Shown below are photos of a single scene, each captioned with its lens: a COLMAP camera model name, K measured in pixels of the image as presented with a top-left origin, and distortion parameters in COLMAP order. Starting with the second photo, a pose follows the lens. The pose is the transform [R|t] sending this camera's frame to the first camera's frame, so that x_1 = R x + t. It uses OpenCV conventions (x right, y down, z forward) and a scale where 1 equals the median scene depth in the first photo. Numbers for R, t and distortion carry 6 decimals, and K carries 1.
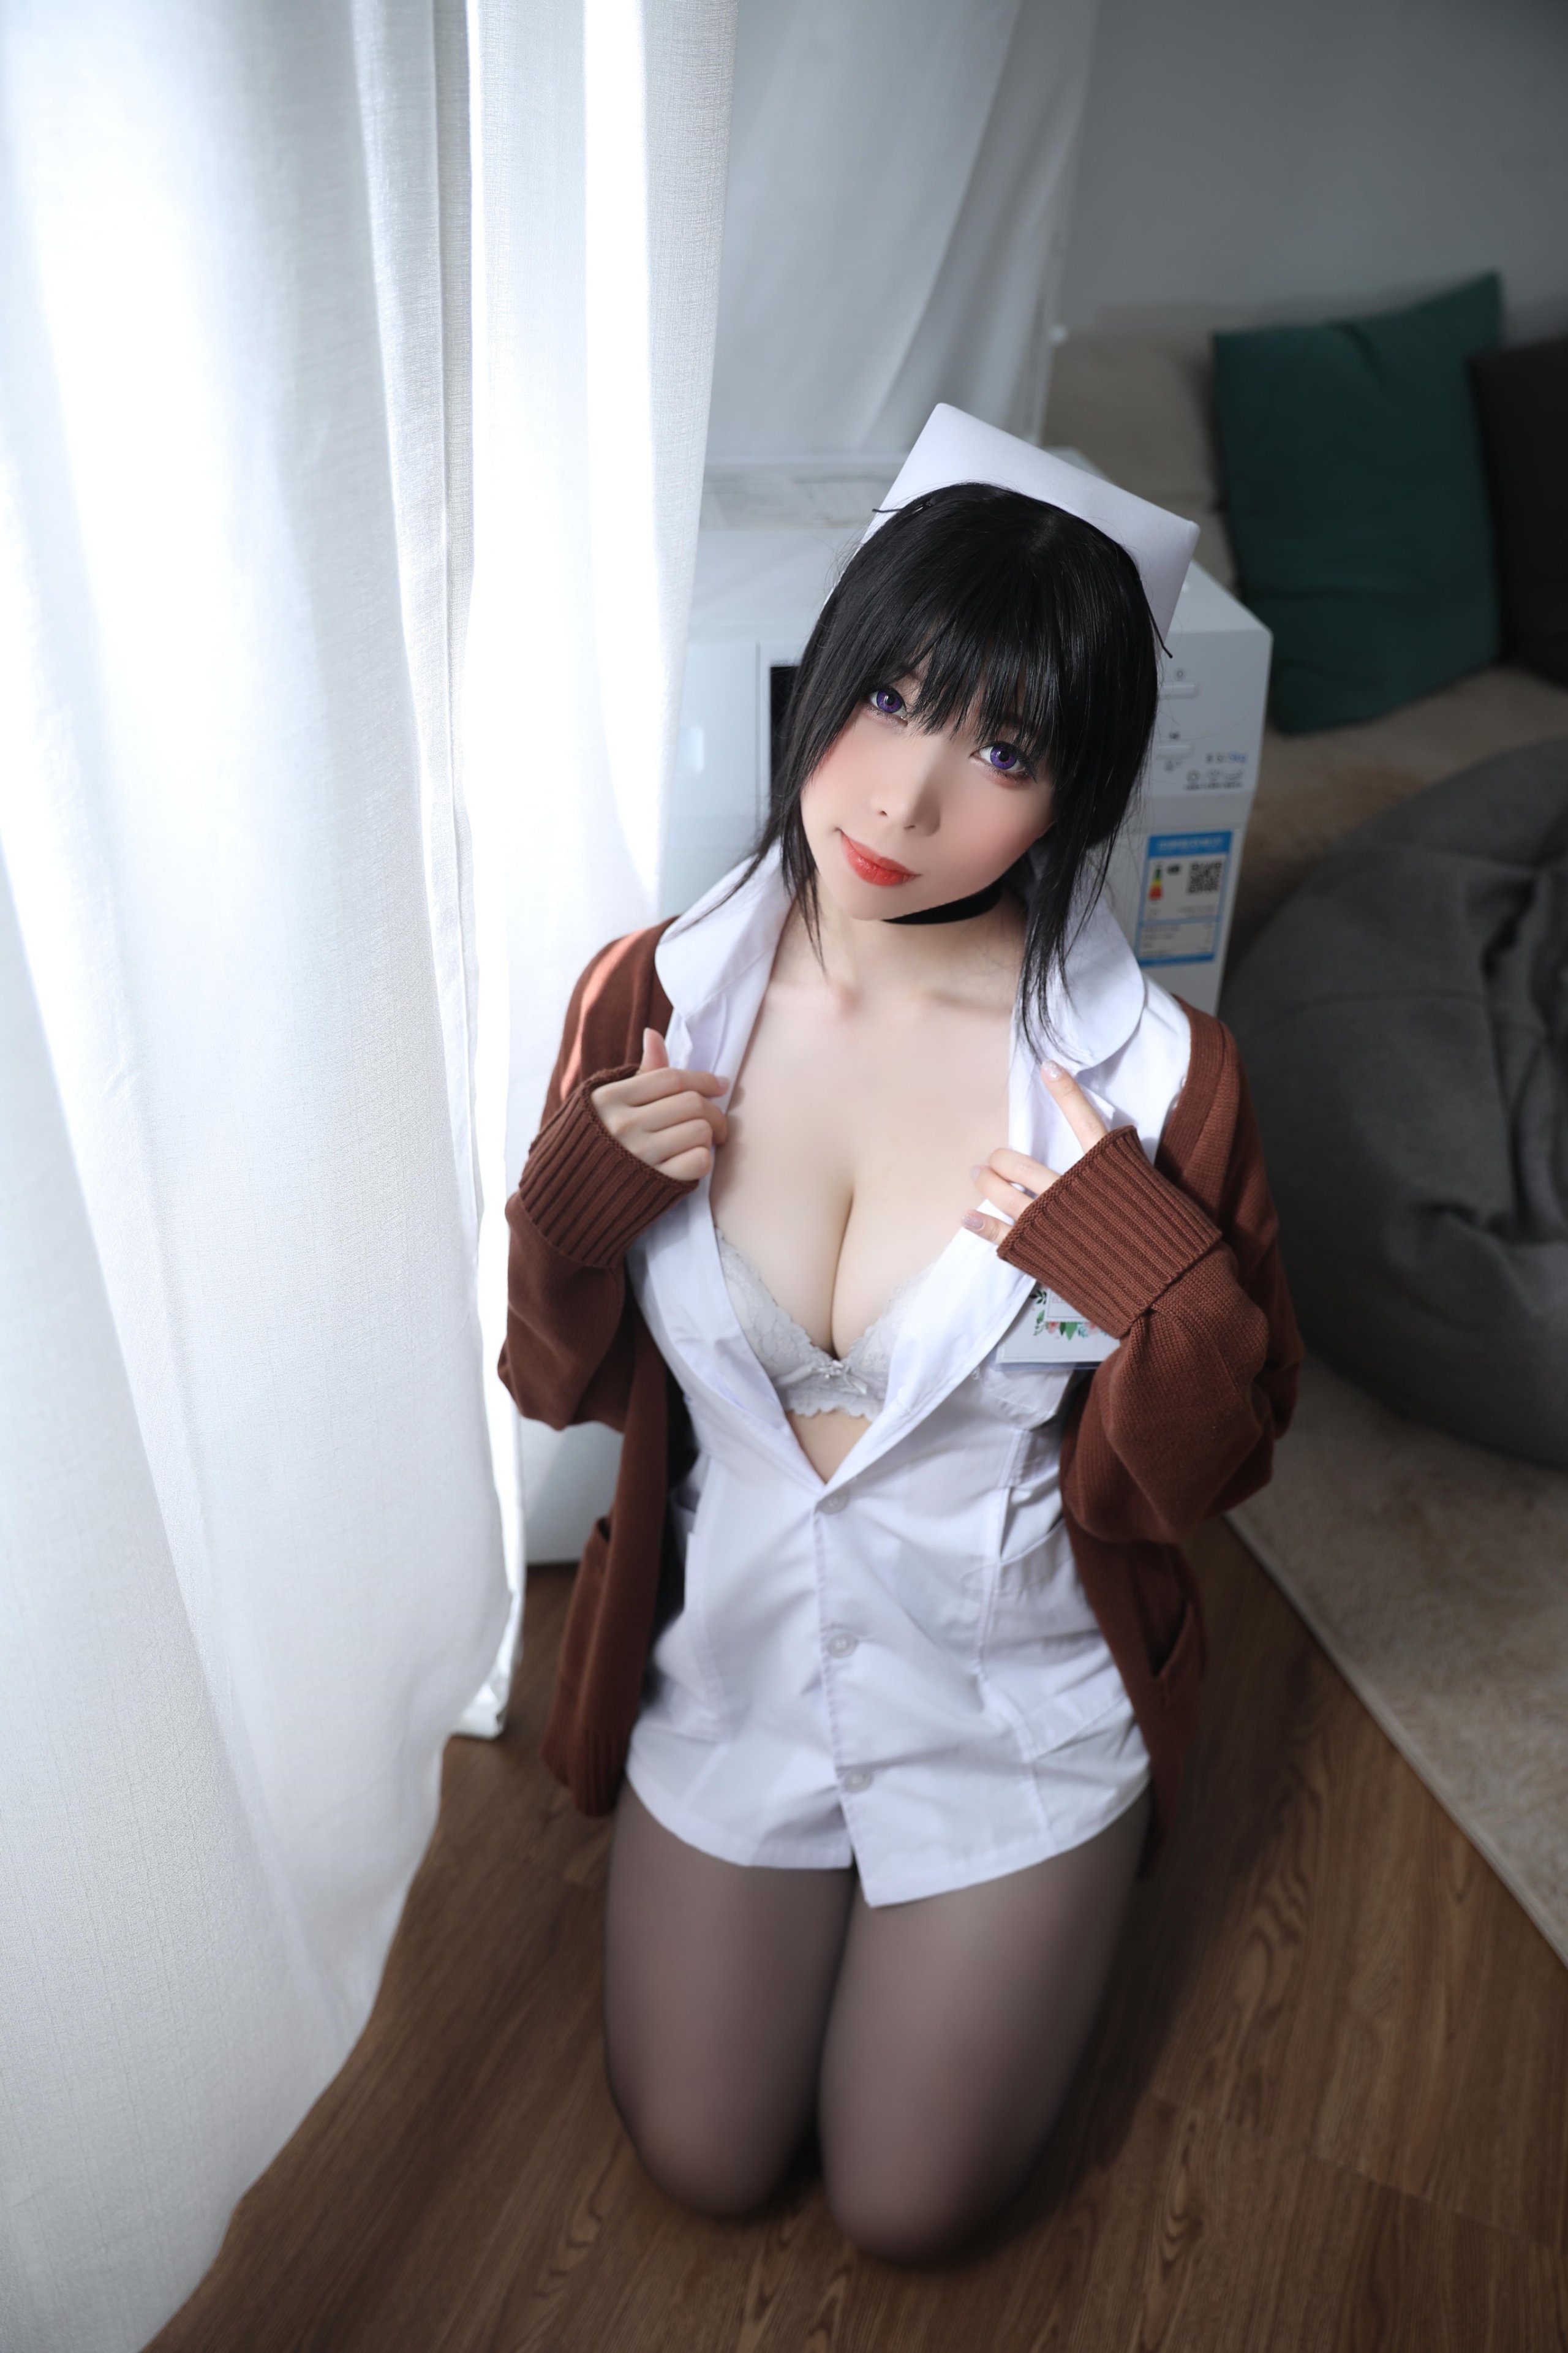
lens RADIAL K [[1980.0, 0, 773.8], [0, 1980.0, 1183.1], [0, 0, 1]] dist [-0.048262, 0.052788]
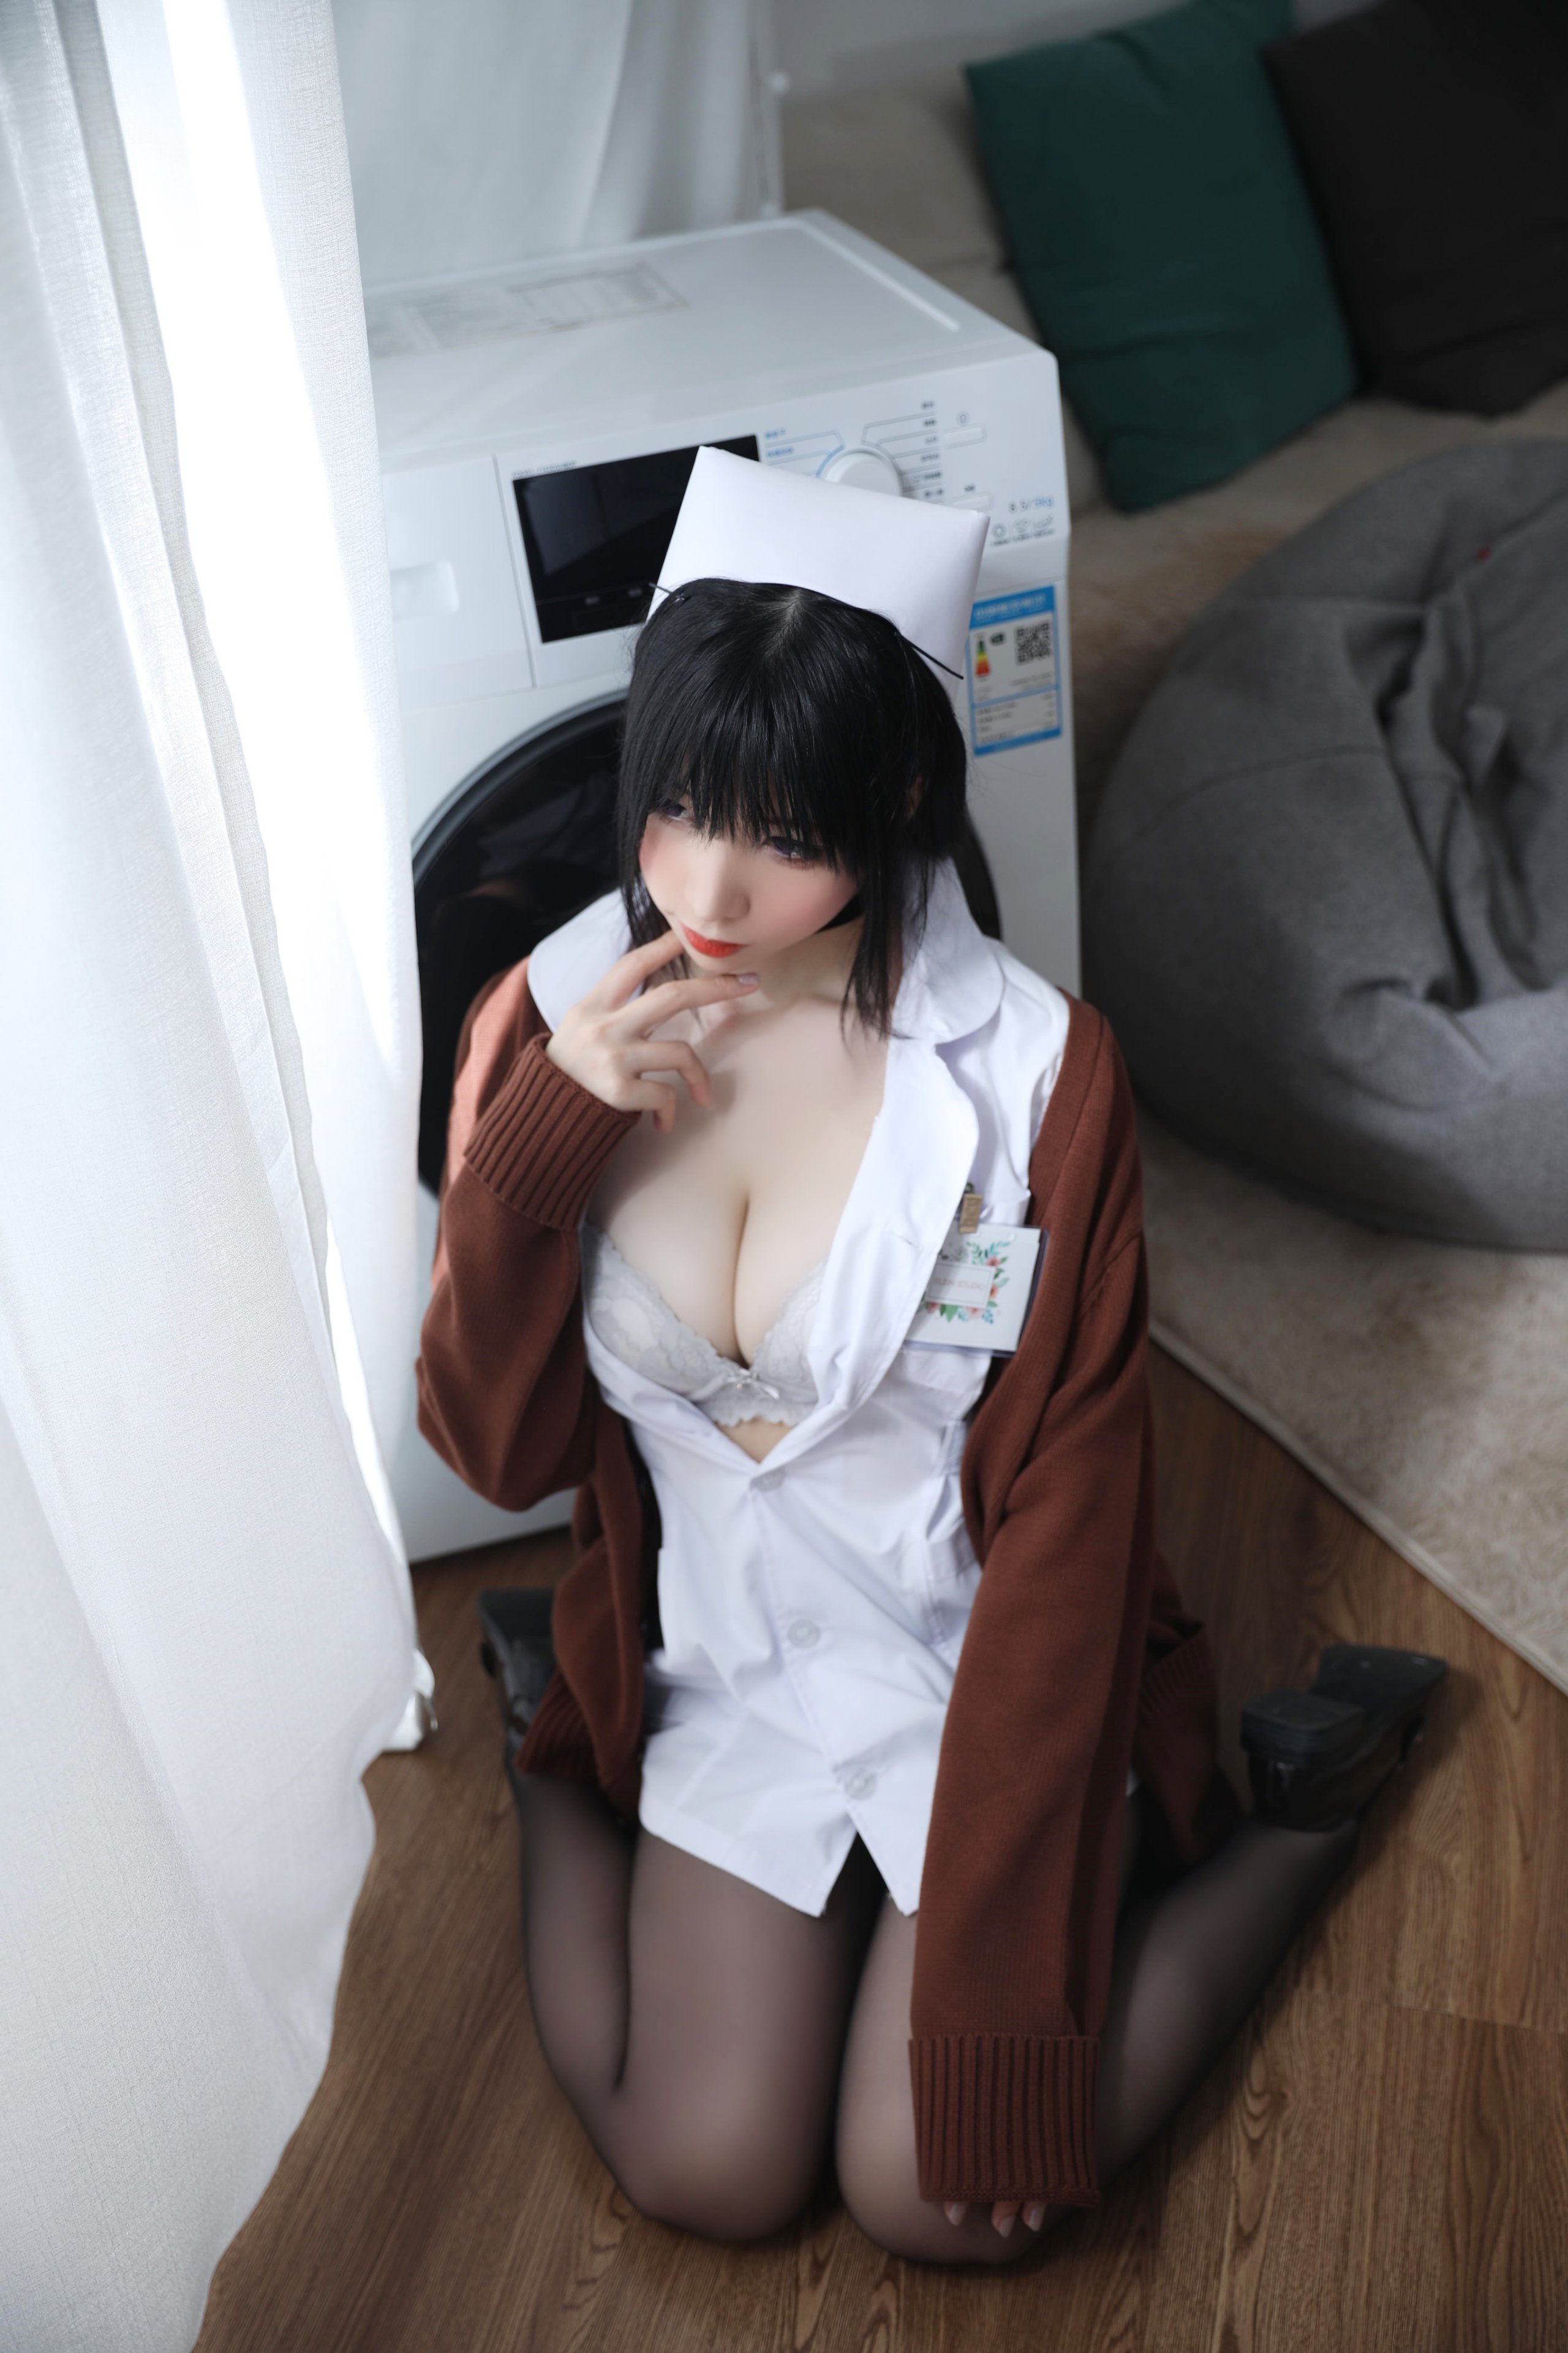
lens RADIAL K [[2388.9, 0, 765.5], [0, 2388.9, 1177.7], [0, 0, 1]] dist [0.010358, 0.000000]
pose [[0.983757, -0.173985, 0.044185, 0.007848], [0.174464, 0.984637, -0.007202, 0.075004], [-0.042253, 0.014794, 0.998997, -0.084280]]
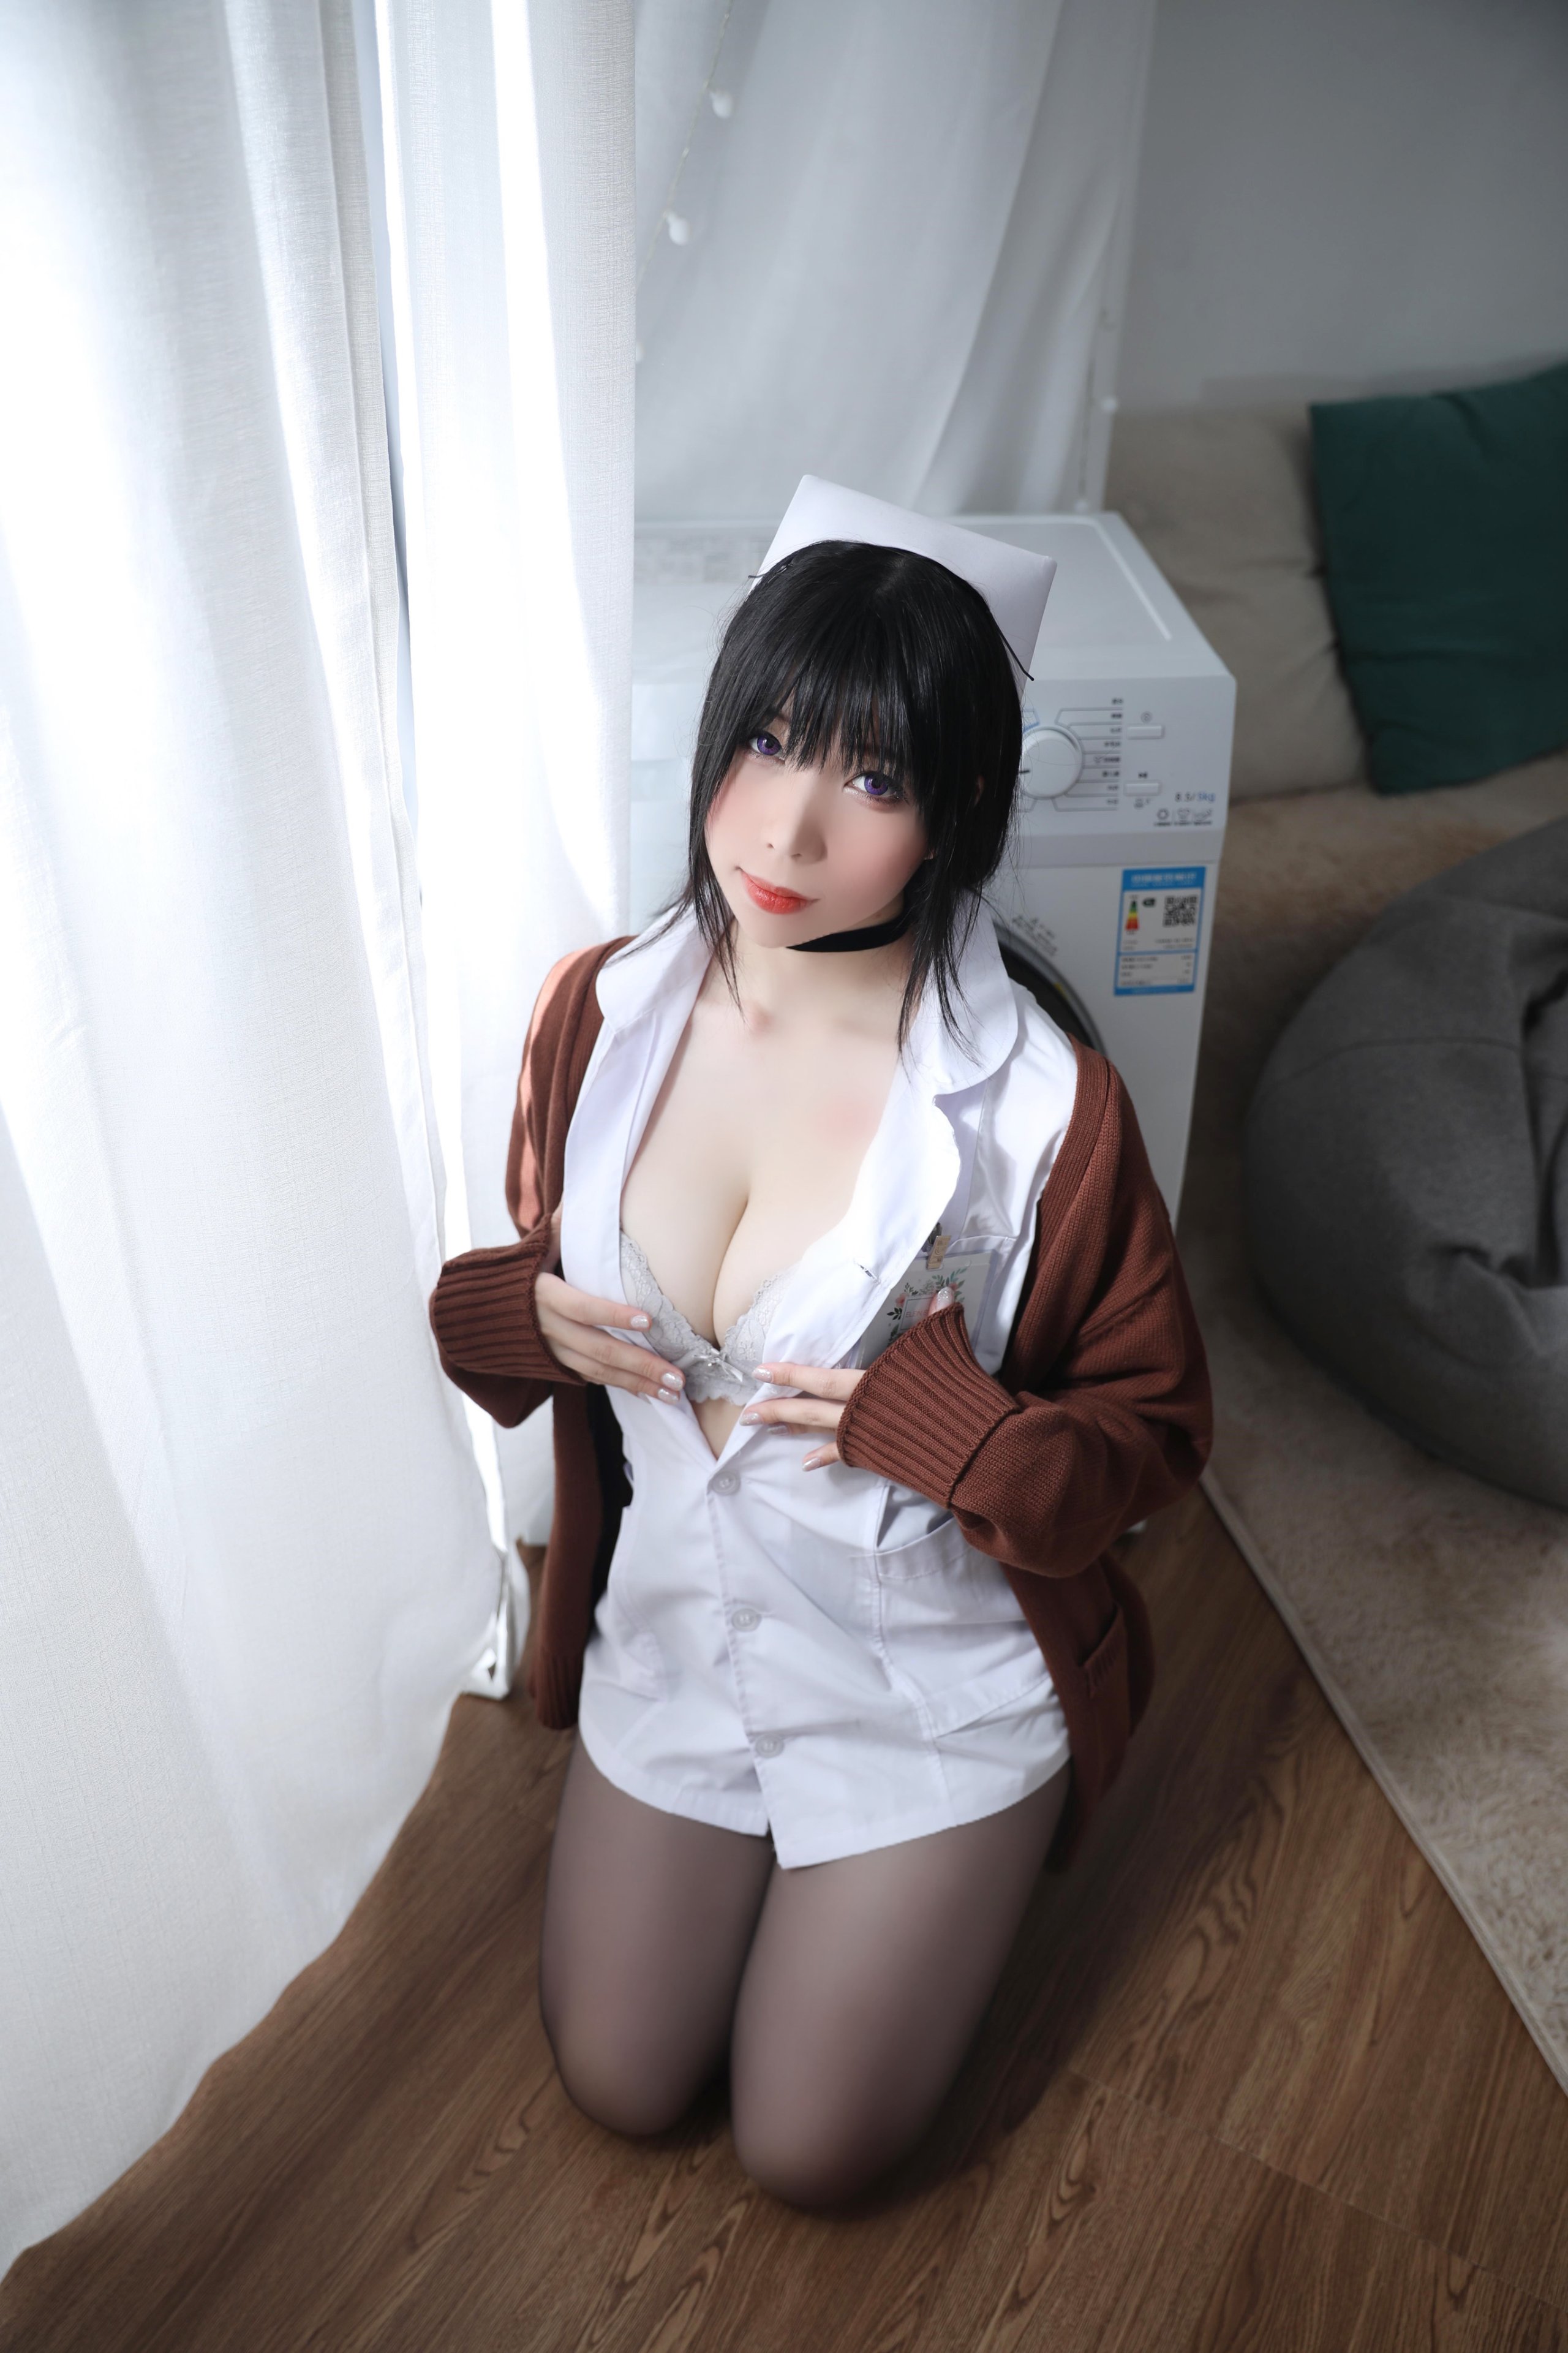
lens RADIAL K [[1980.0, 0, 767.3], [0, 1980.0, 1185.2], [0, 0, 1]] dist [-0.048262, 0.052788]
pose [[0.991929, 0.036572, -0.121409, 0.138817], [-0.040932, 0.998596, -0.033613, 0.036819], [0.120009, 0.038311, 0.992033, -0.066771]]
